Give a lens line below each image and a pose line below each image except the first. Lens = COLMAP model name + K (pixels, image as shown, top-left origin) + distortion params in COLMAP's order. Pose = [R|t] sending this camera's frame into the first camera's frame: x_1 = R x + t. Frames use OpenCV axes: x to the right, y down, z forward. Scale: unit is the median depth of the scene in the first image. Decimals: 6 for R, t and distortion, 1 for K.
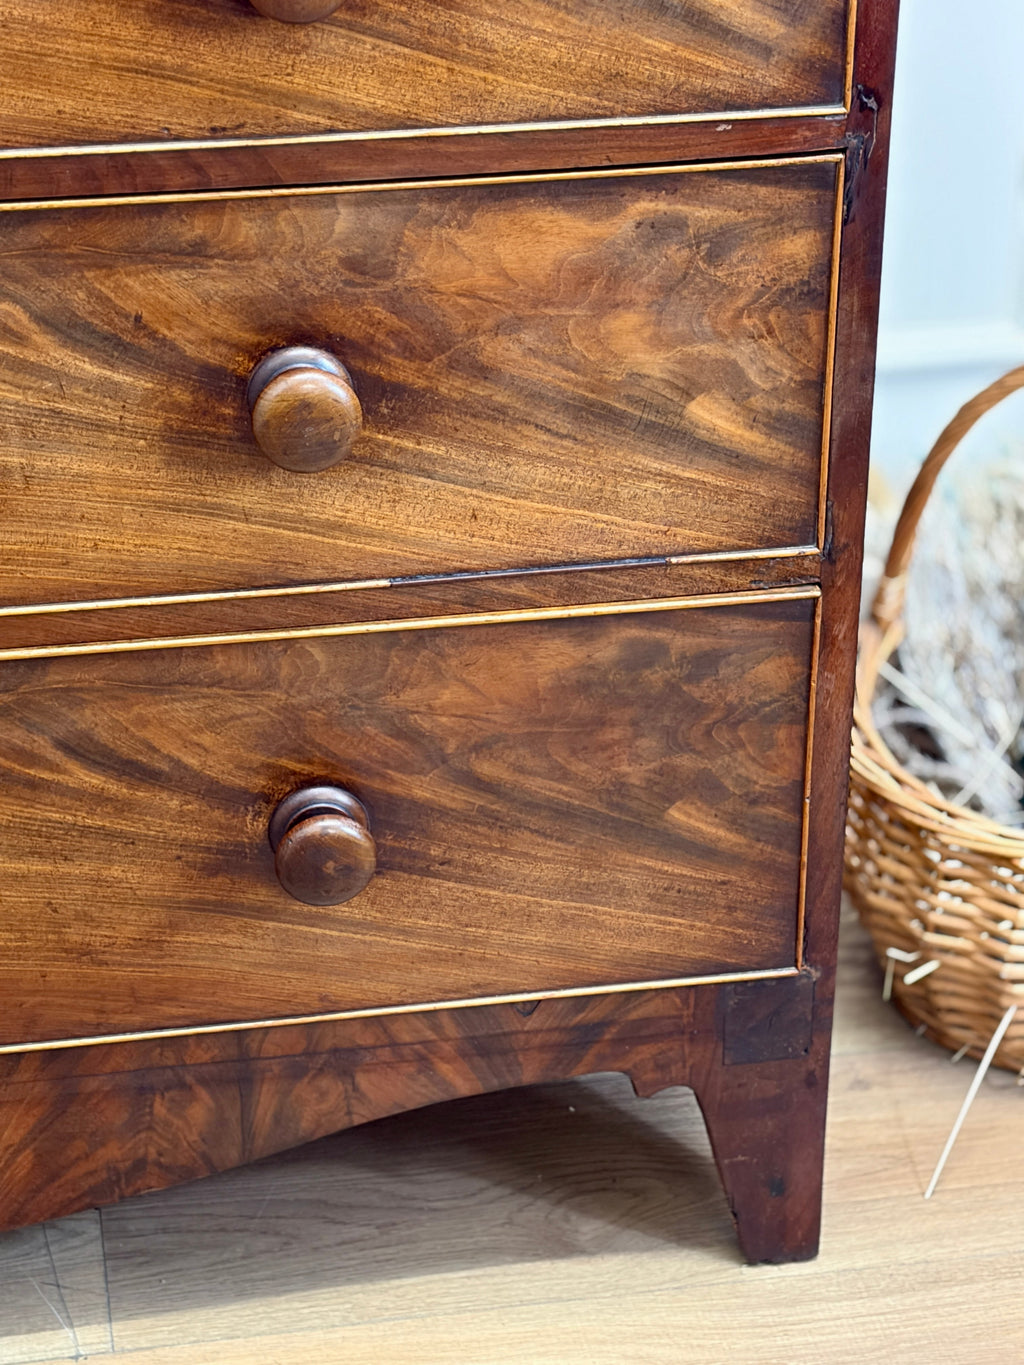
lens RADIAL K [[3317.9, 0, 509.9], [0, 3317.9, 685.5], [0, 0, 1]] dist [0.188546, 0.000000]
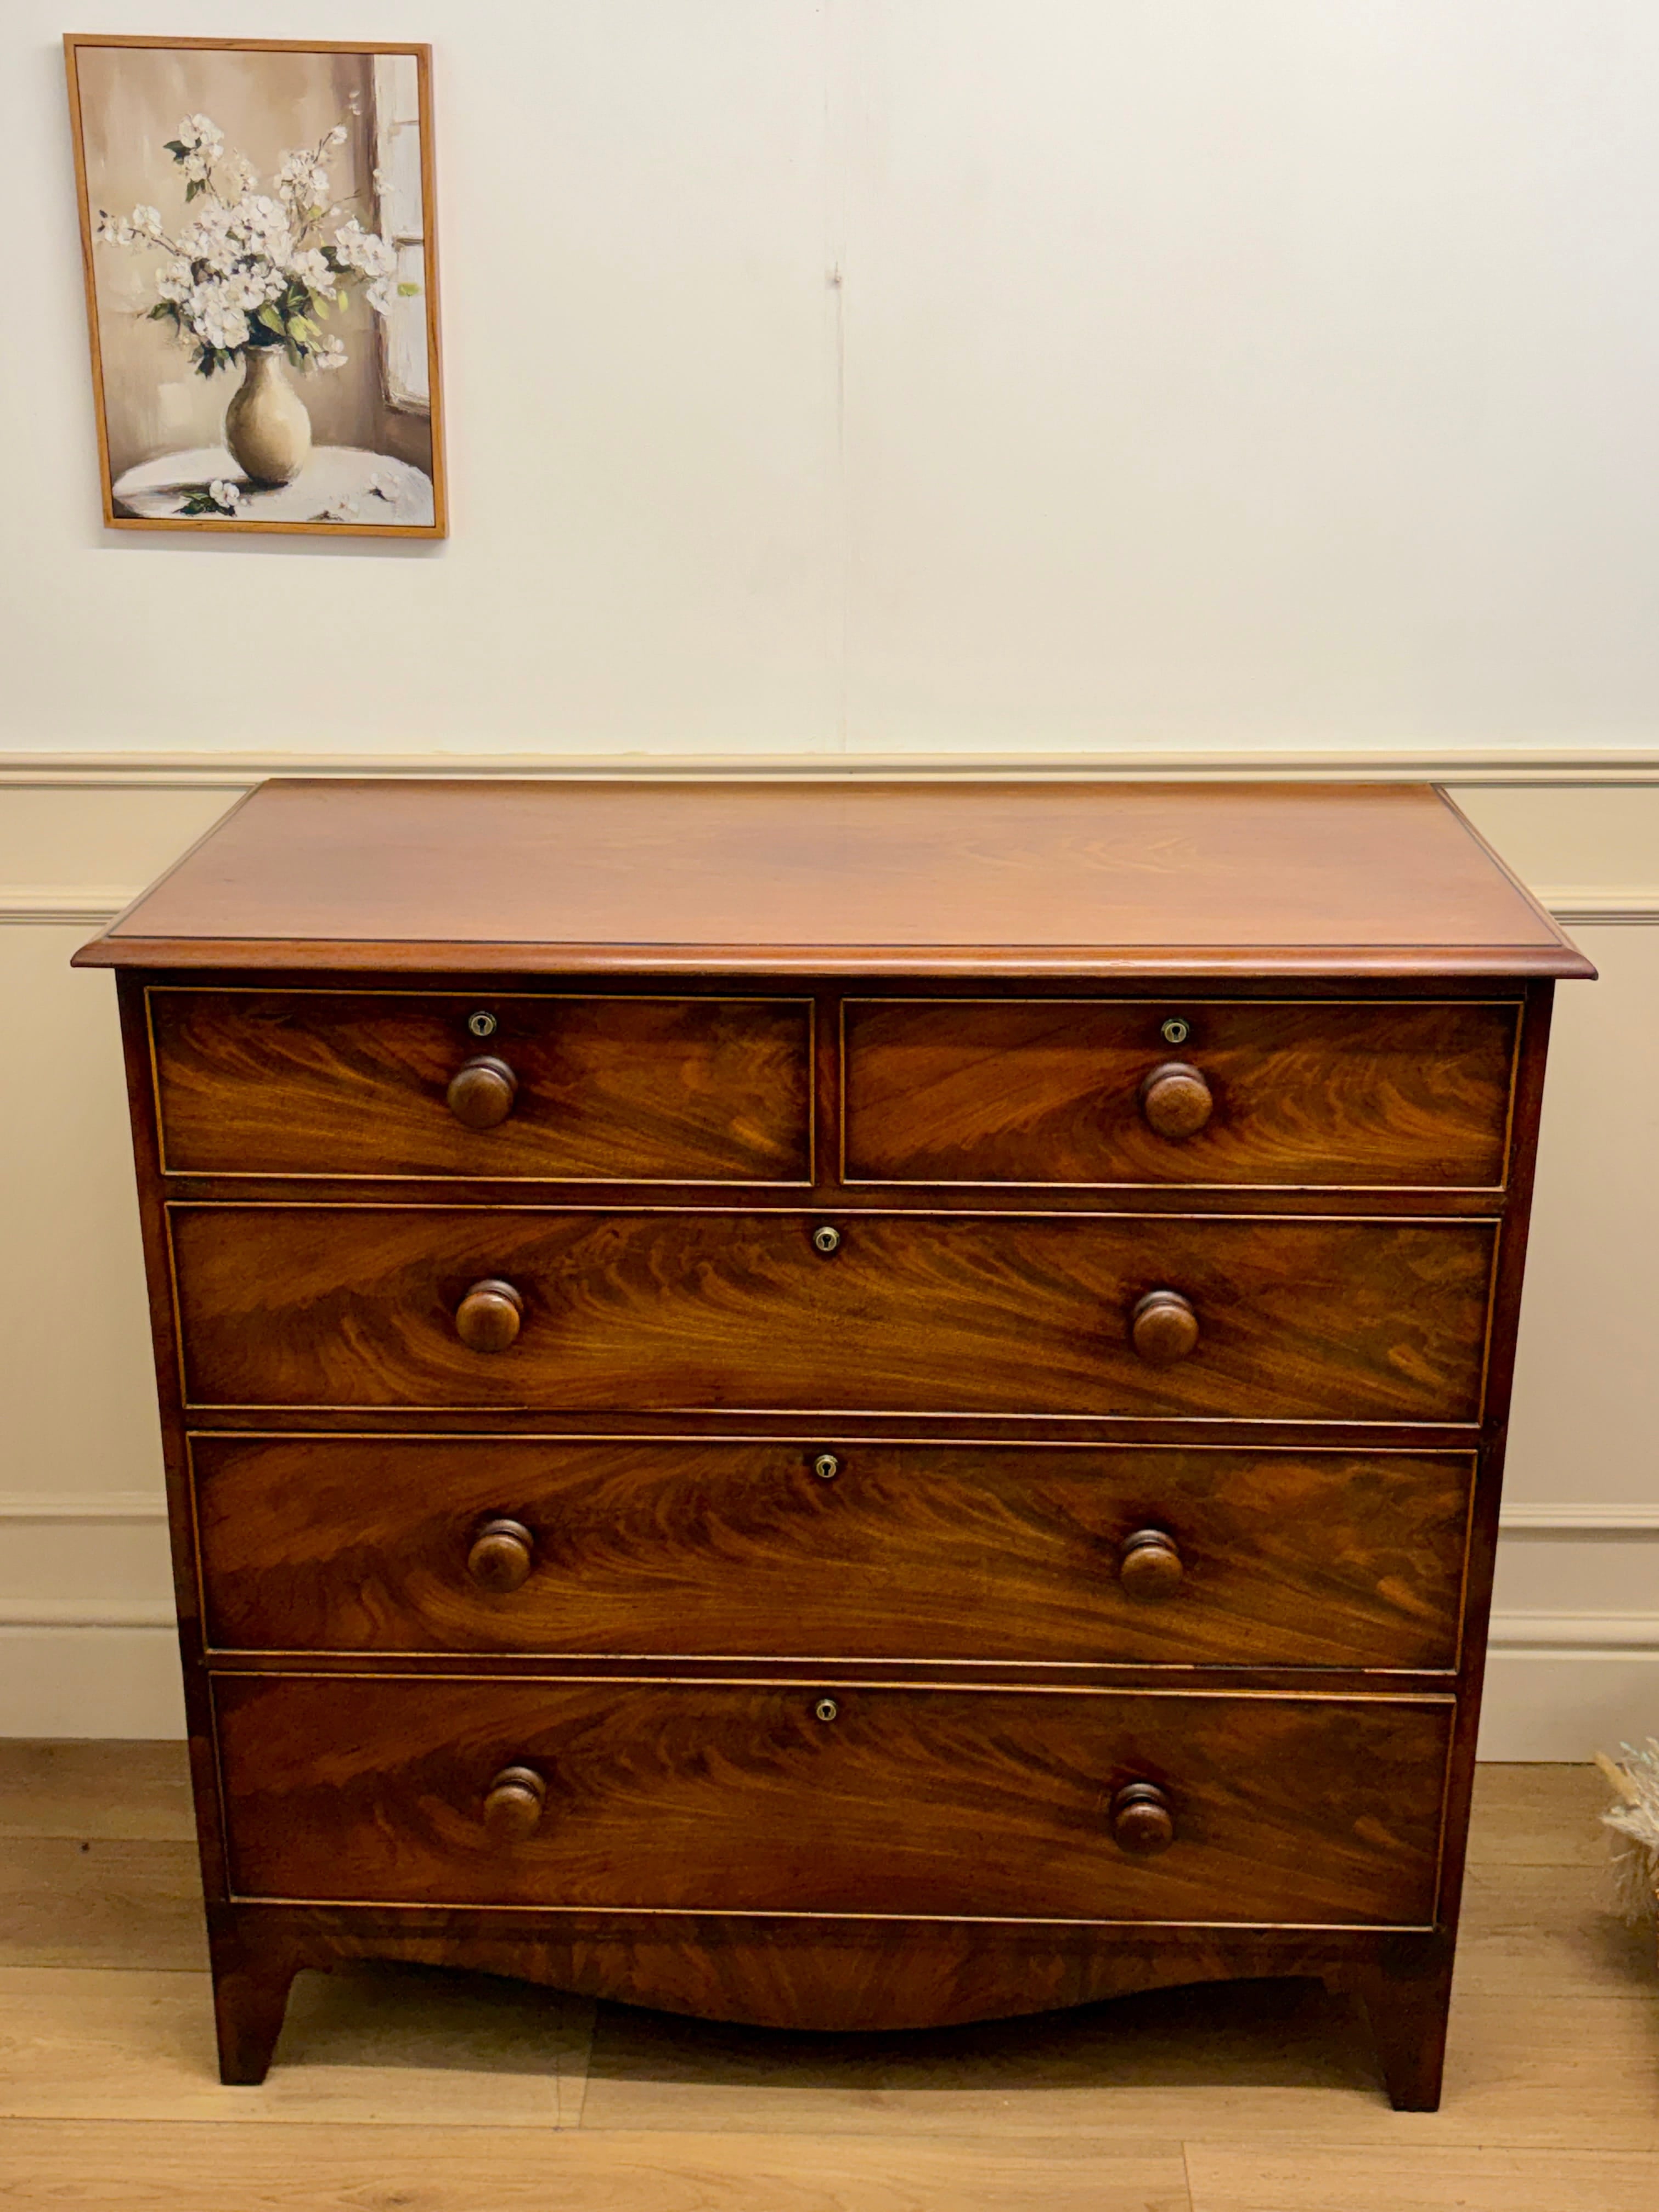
lens RADIAL K [[2553.2, 0, 811.6], [0, 2553.2, 1061.1], [0, 0, 1]] dist [0.038290, 0.000000]
pose [[0.978360, 0.064162, -0.196708, 0.010863], [-0.096790, 0.982192, -0.161030, -0.108593], [0.182873, 0.176585, 0.967148, -0.368466]]
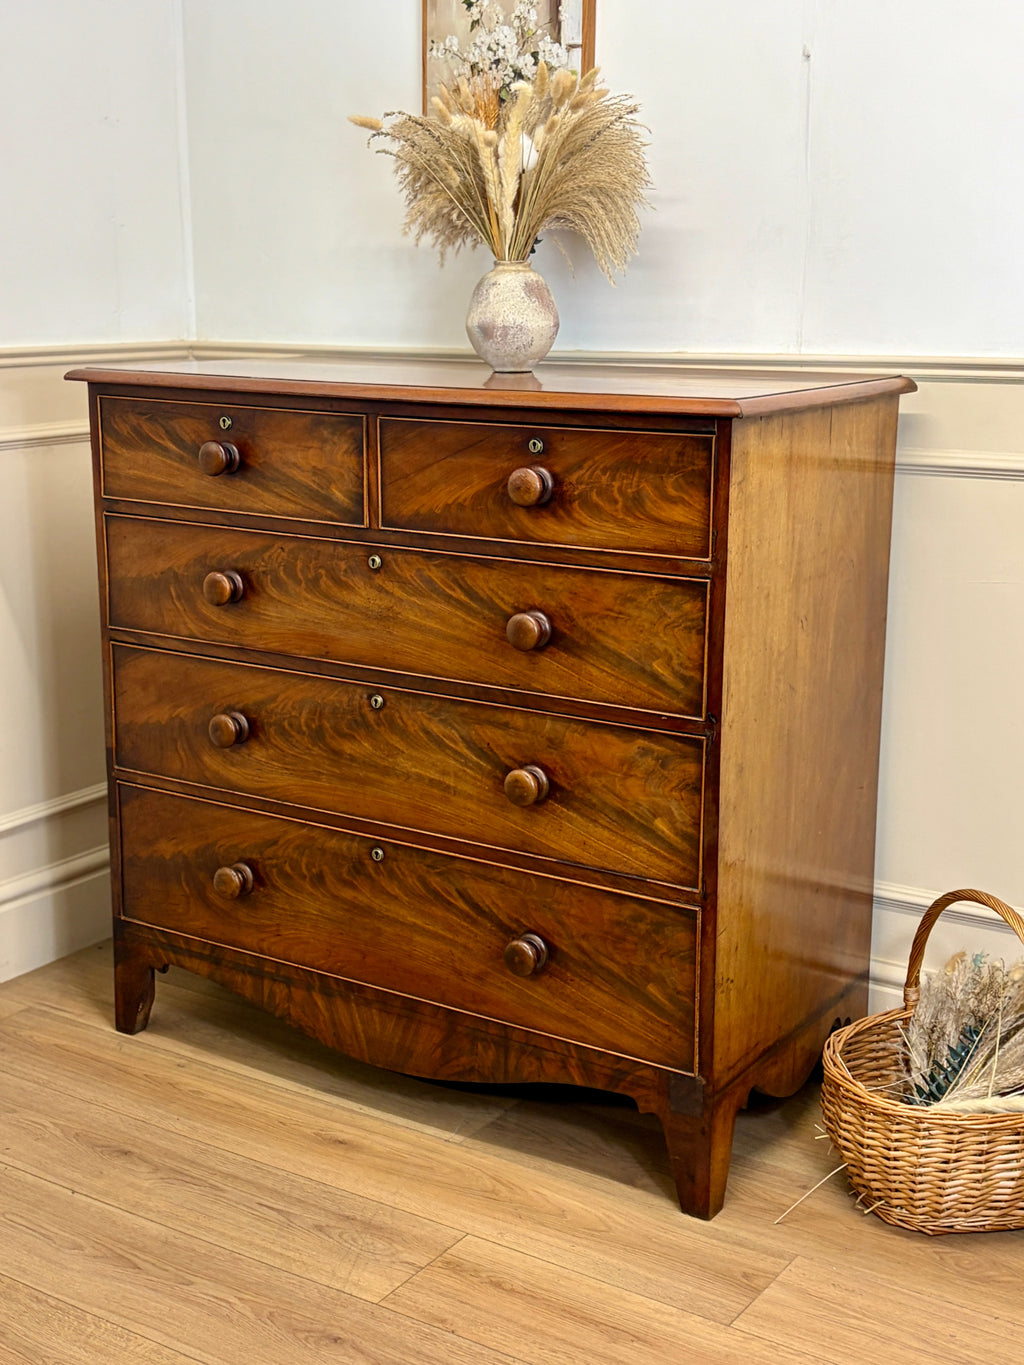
lens RADIAL K [[1749.2, 0, 515.1], [0, 1749.2, 684.7], [0, 0, 1]] dist [0.183487, 0.000000]
pose [[0.732310, 0.154048, -0.663318, 0.915933], [-0.340390, 0.926462, -0.160634, 0.082272], [0.589793, 0.343421, 0.730894, -0.148286]]
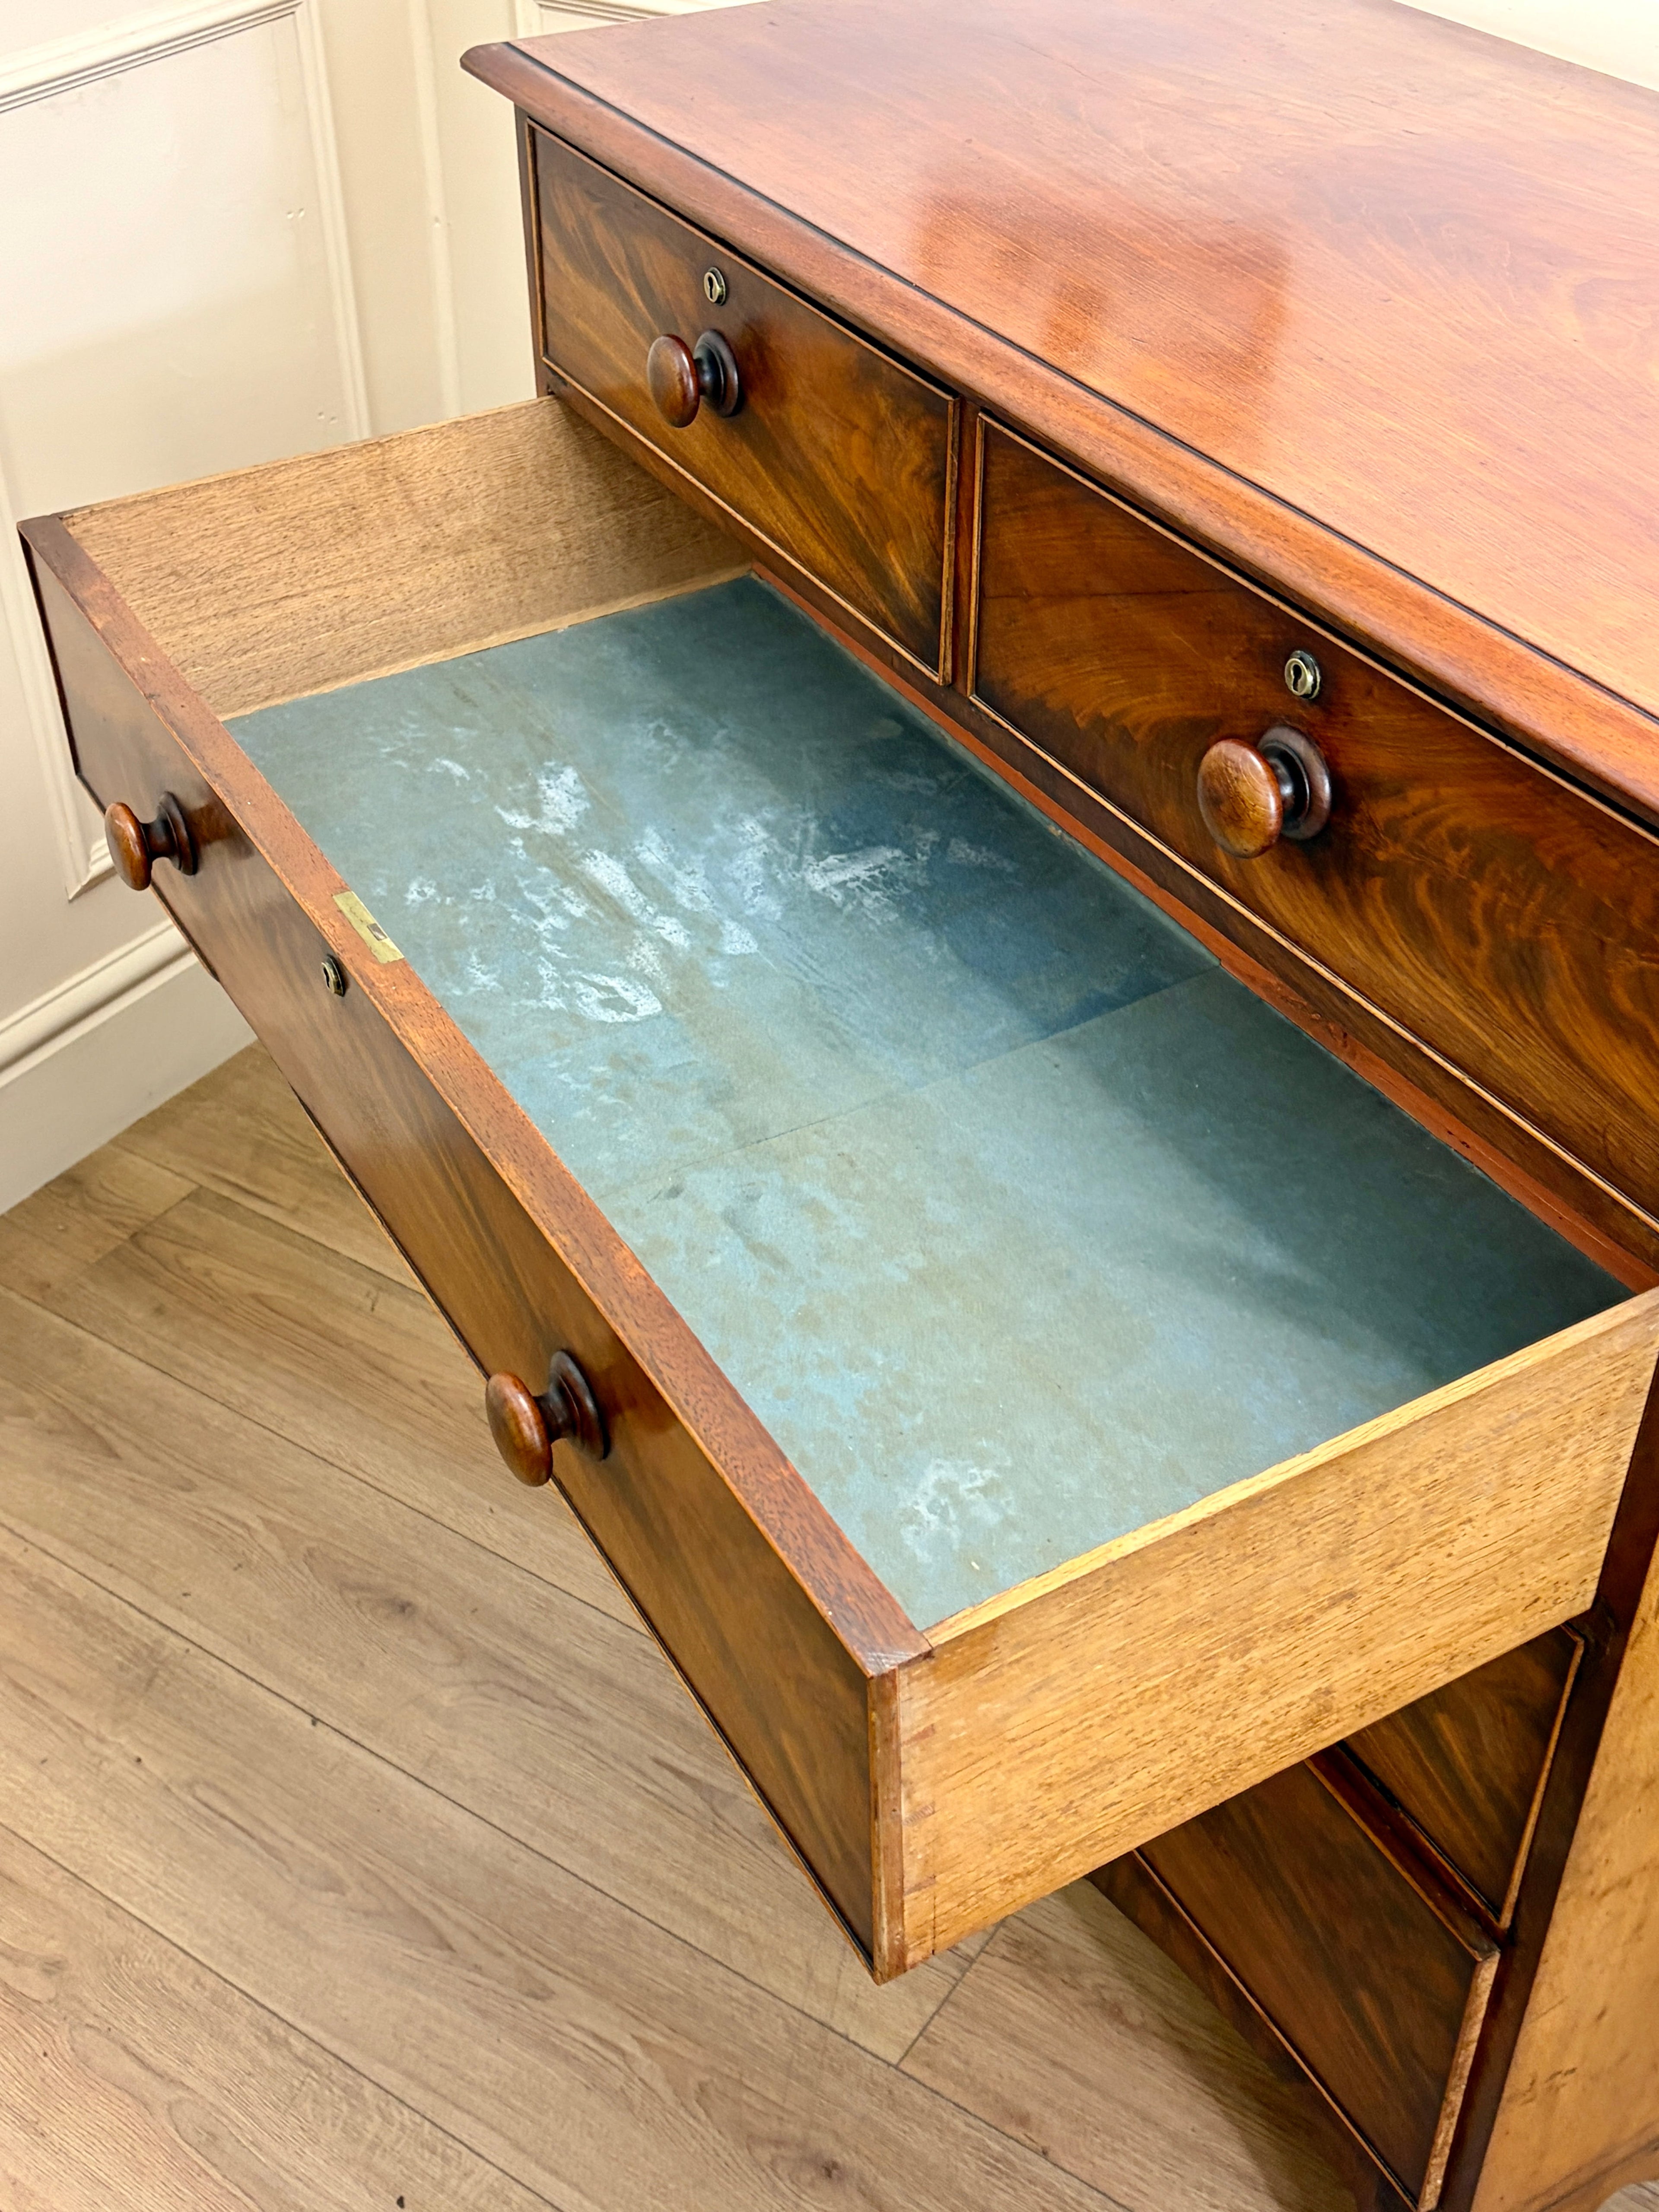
lens RADIAL K [[2553.2, 0, 836.8], [0, 2553.2, 1126.5], [0, 0, 1]] dist [0.038290, 0.000000]
pose [[0.337583, 0.572751, -0.746990, 0.479080], [-0.466425, 0.791084, 0.395771, -0.455236], [0.817610, 0.214809, 0.534202, 0.407604]]
